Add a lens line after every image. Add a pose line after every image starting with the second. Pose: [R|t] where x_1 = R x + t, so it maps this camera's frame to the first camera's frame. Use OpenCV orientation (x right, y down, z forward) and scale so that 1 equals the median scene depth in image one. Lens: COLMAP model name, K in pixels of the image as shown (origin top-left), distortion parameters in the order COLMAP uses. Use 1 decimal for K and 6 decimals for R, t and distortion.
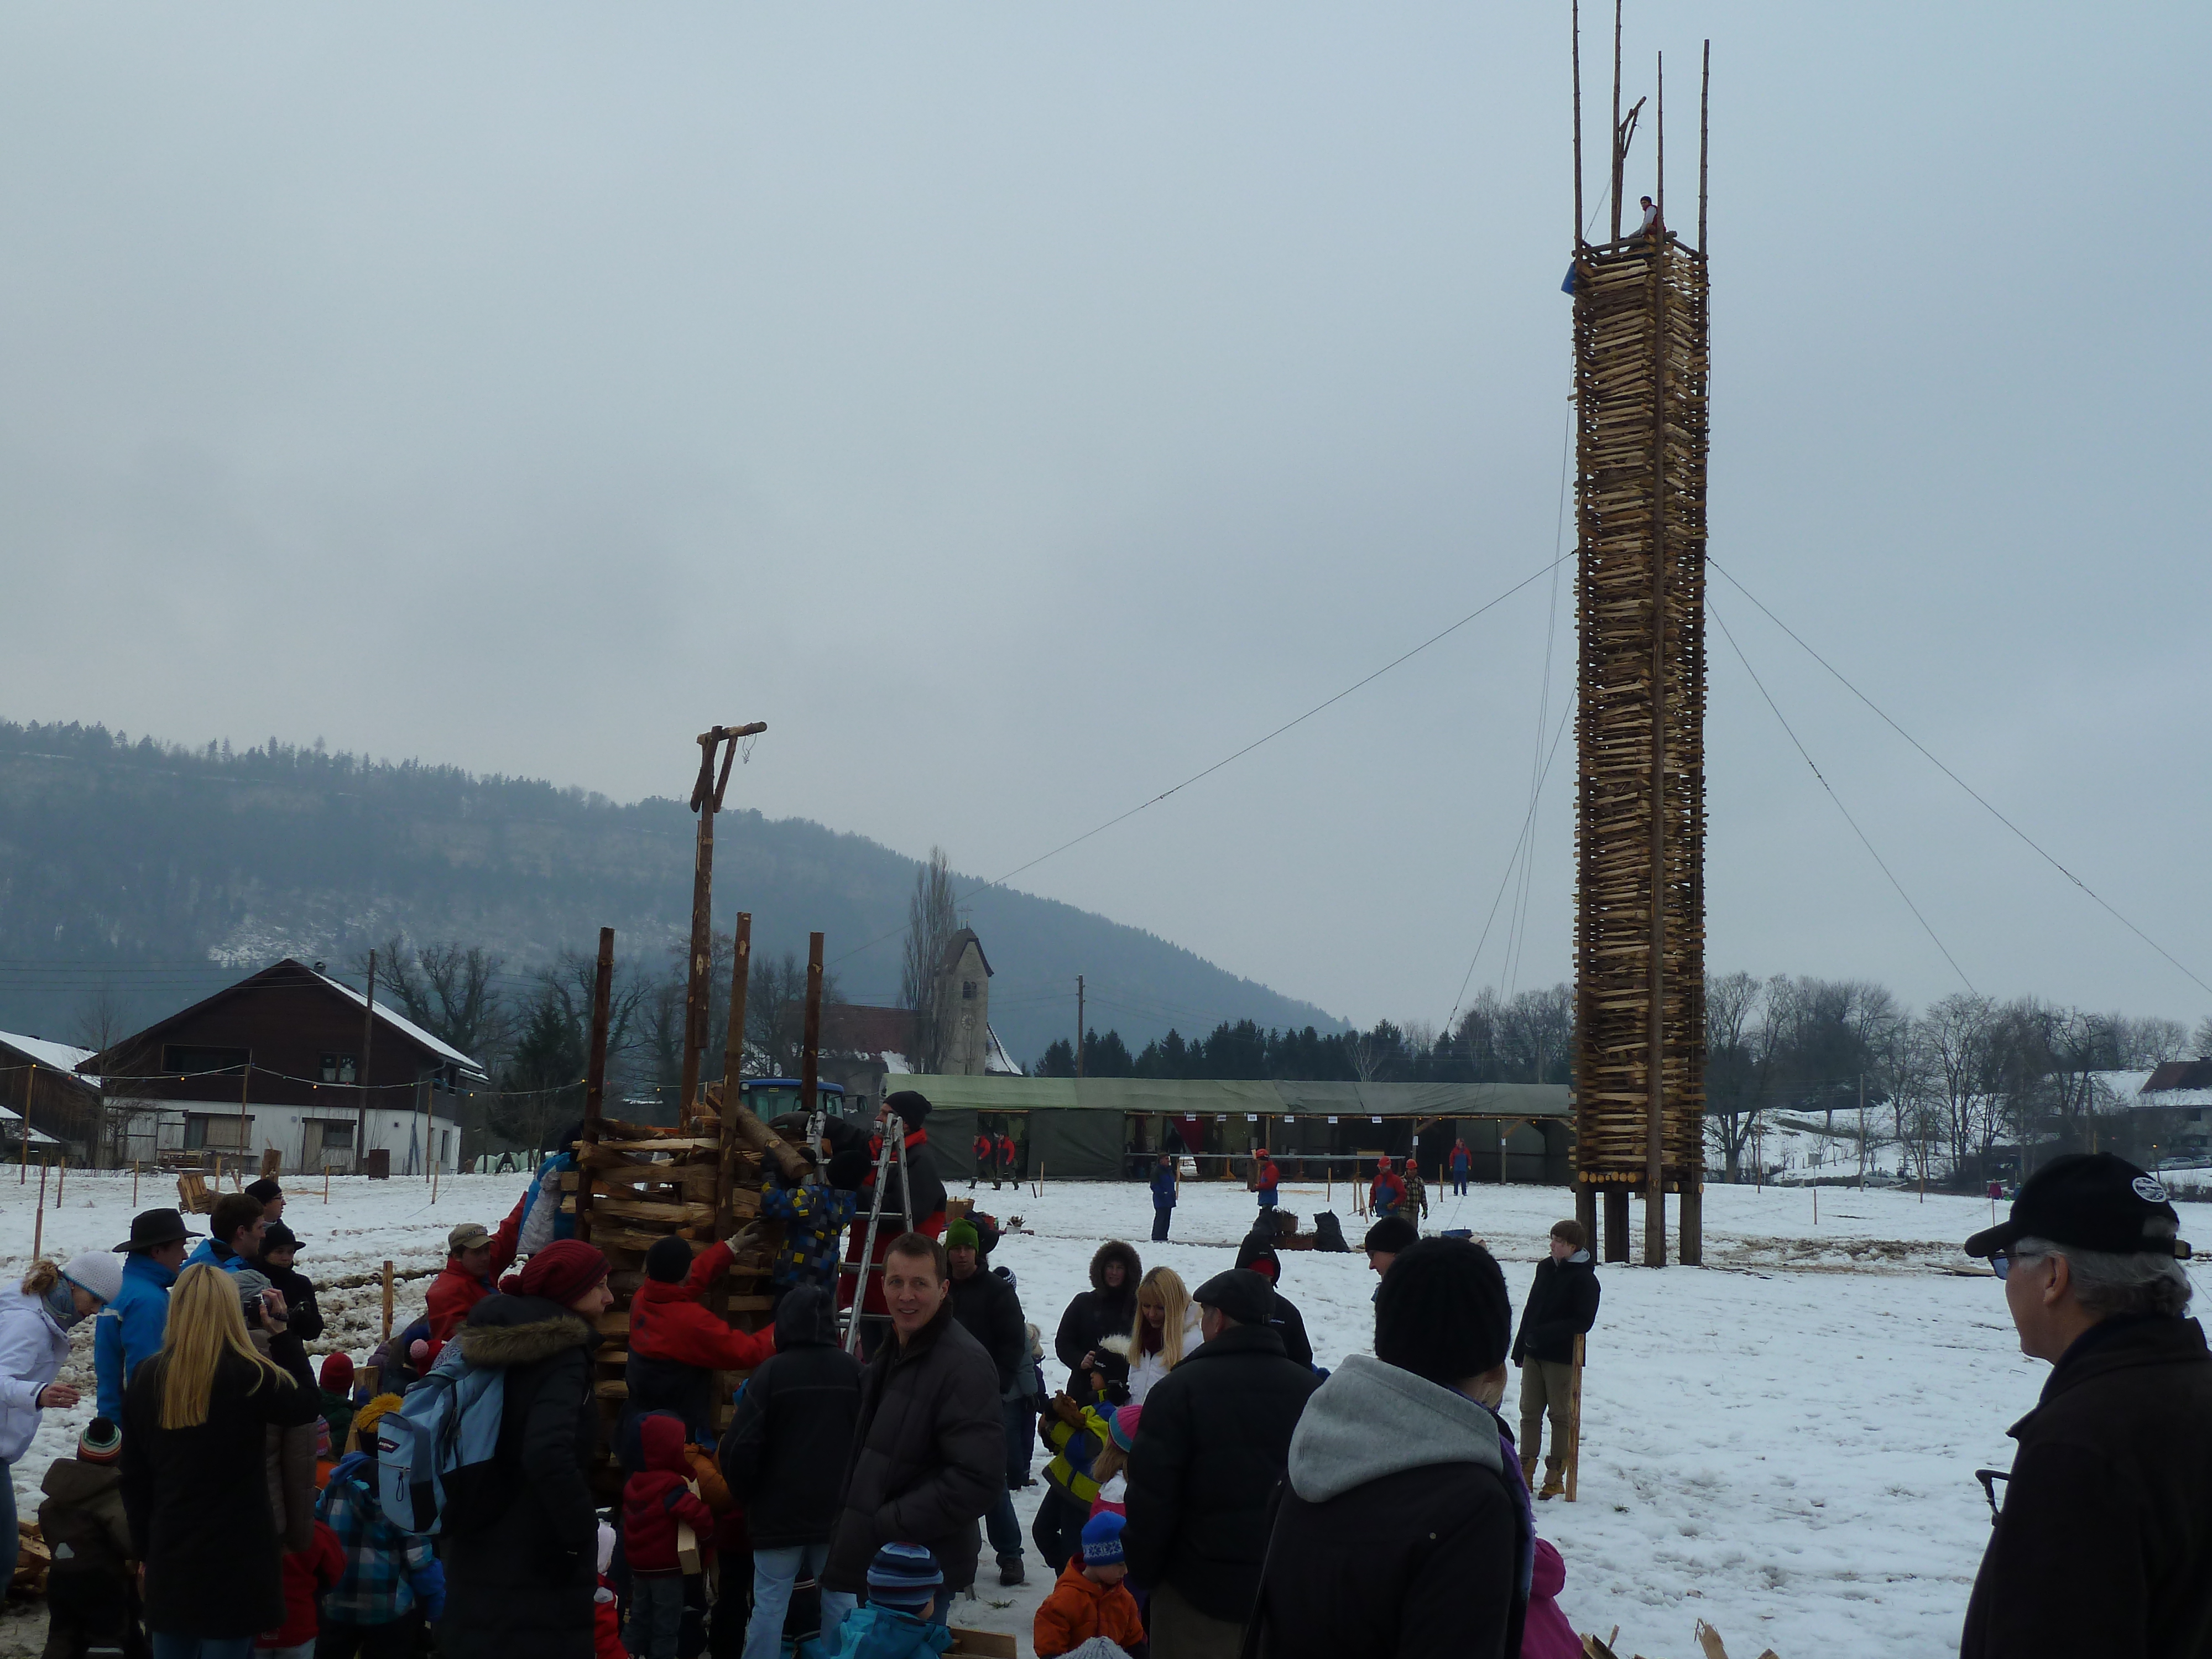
lens RADIAL K [[2555.7, 0, 1106.0], [0, 2555.7, 829.5], [0, 0, 1]] dist [0.020738, 0.009173]
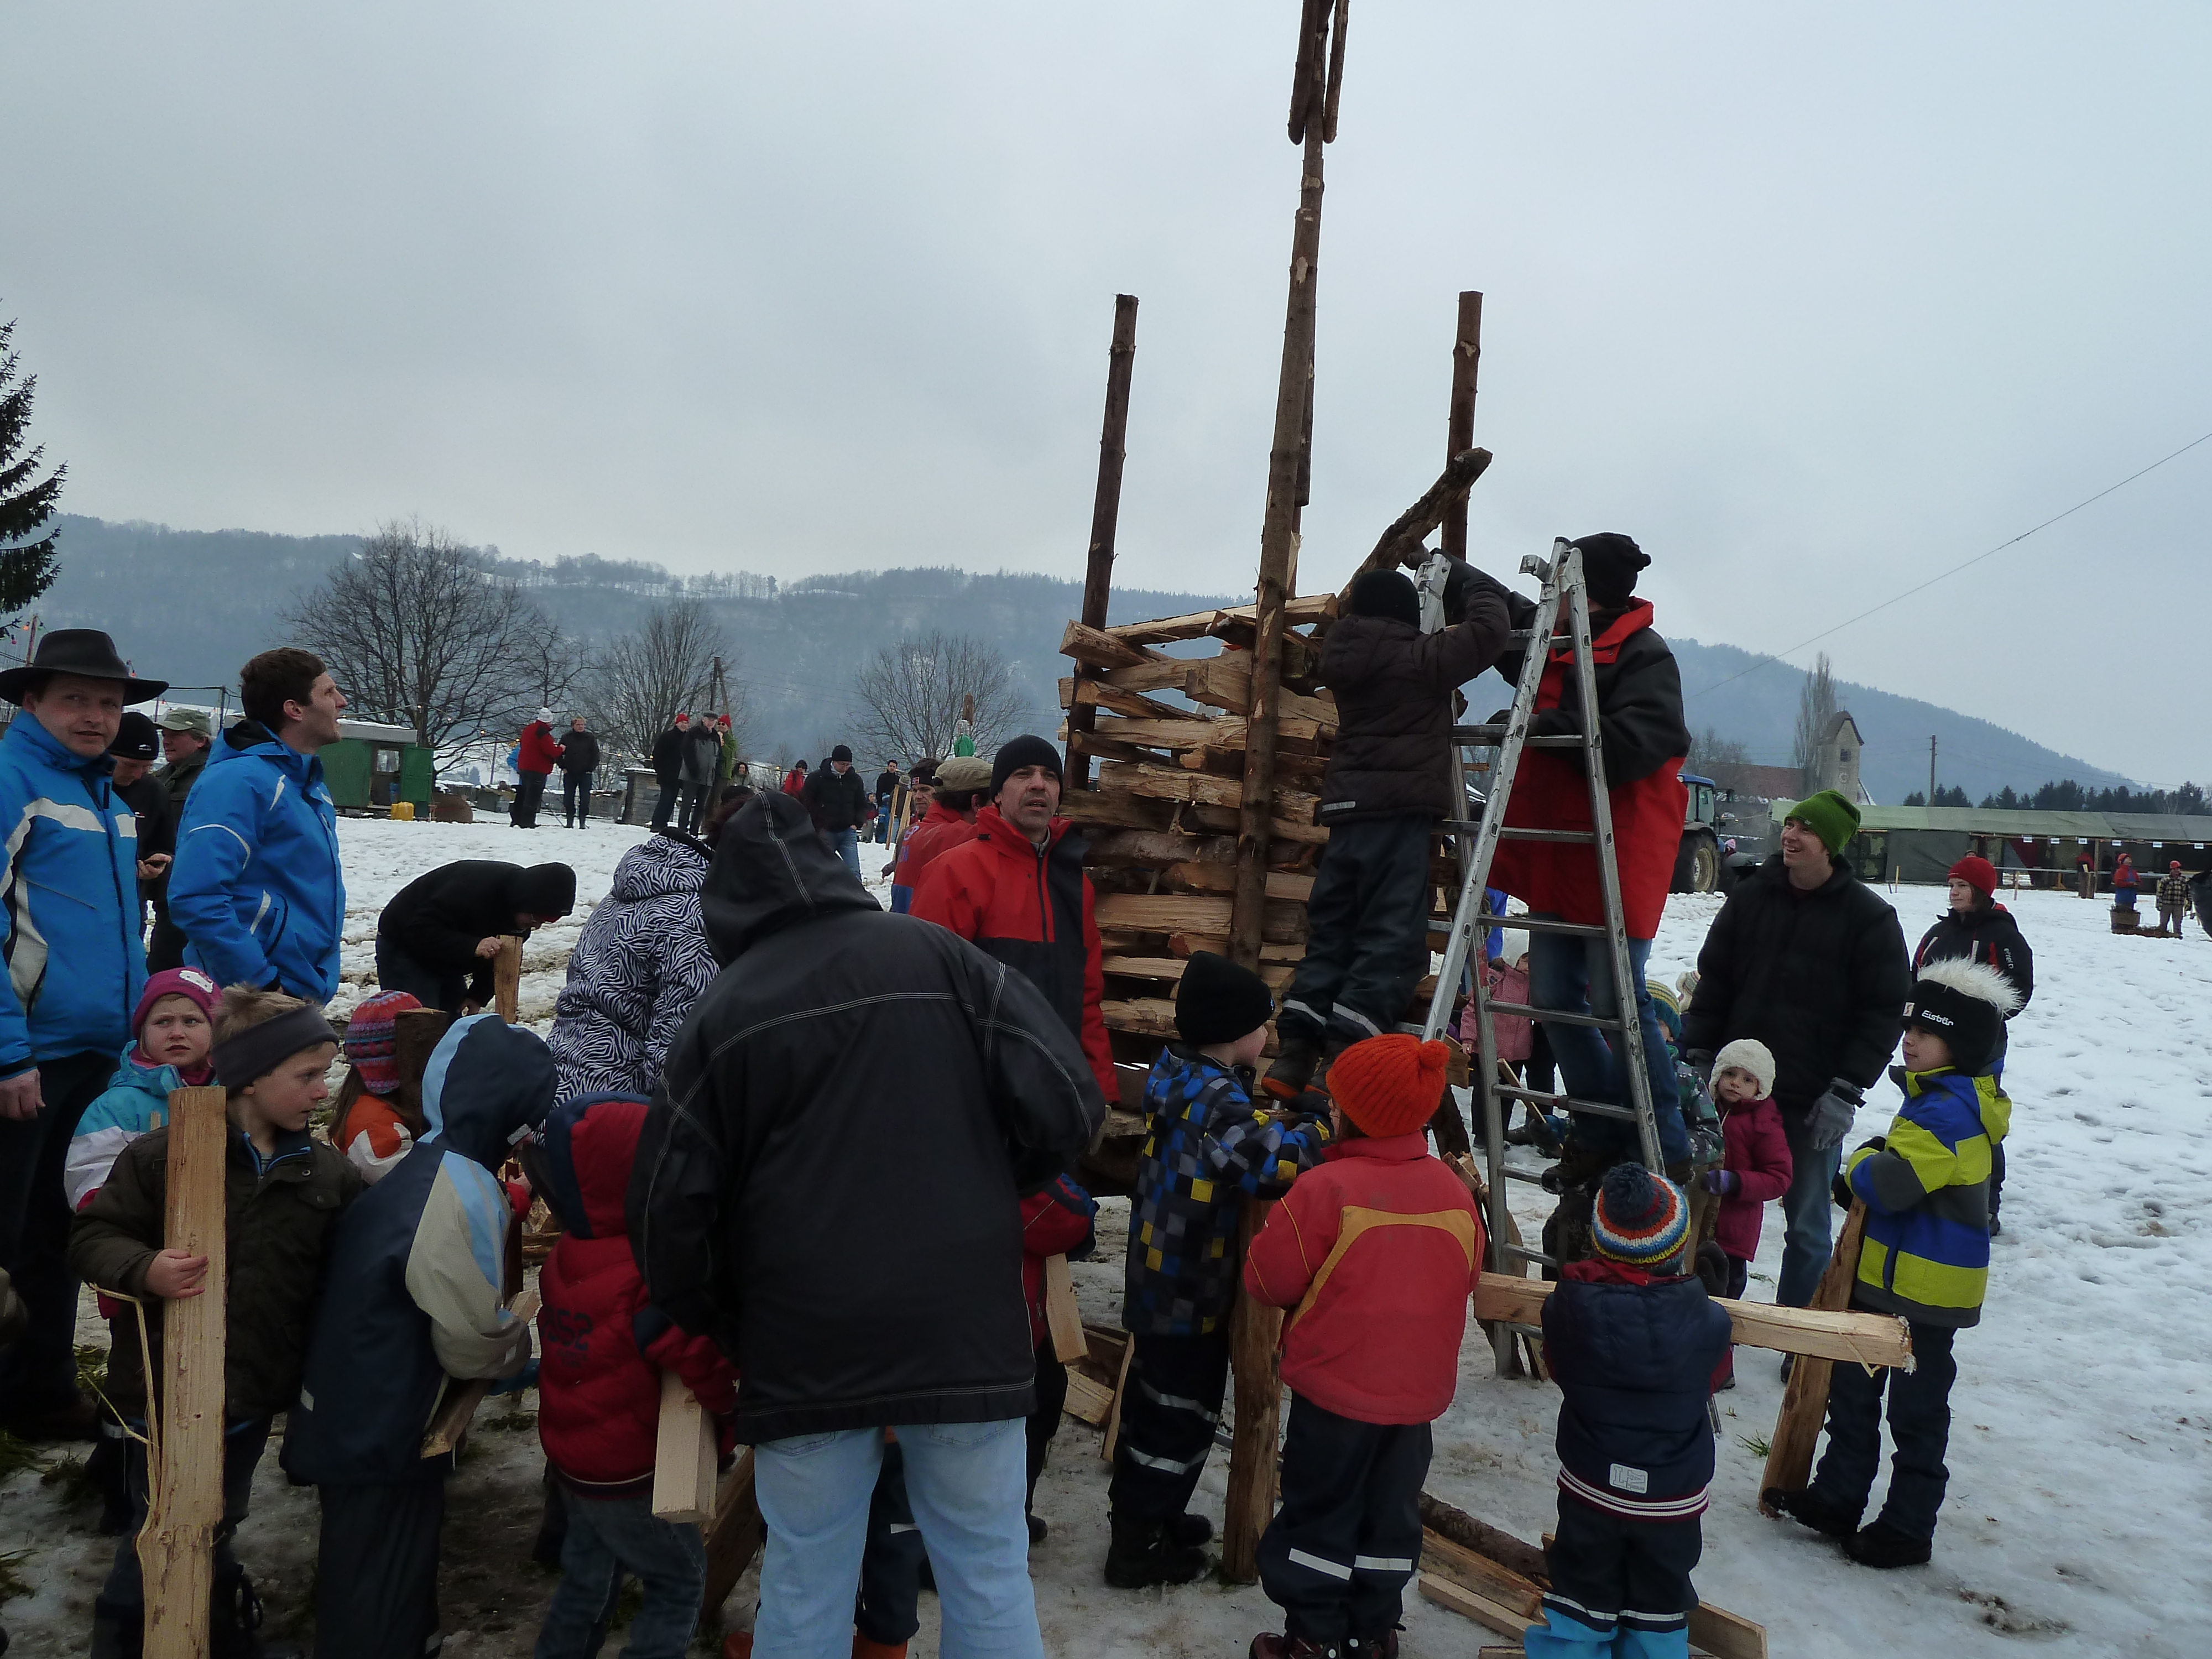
lens RADIAL K [[1667.7, 0, 1106.0], [0, 1667.7, 829.5], [0, 0, 1]] dist [-0.036349, 0.004350]
pose [[0.890017, 0.026634, -0.455149, -0.009040], [0.022023, 0.994615, 0.101267, 0.130383], [0.455395, -0.100153, 0.884638, 0.633512]]
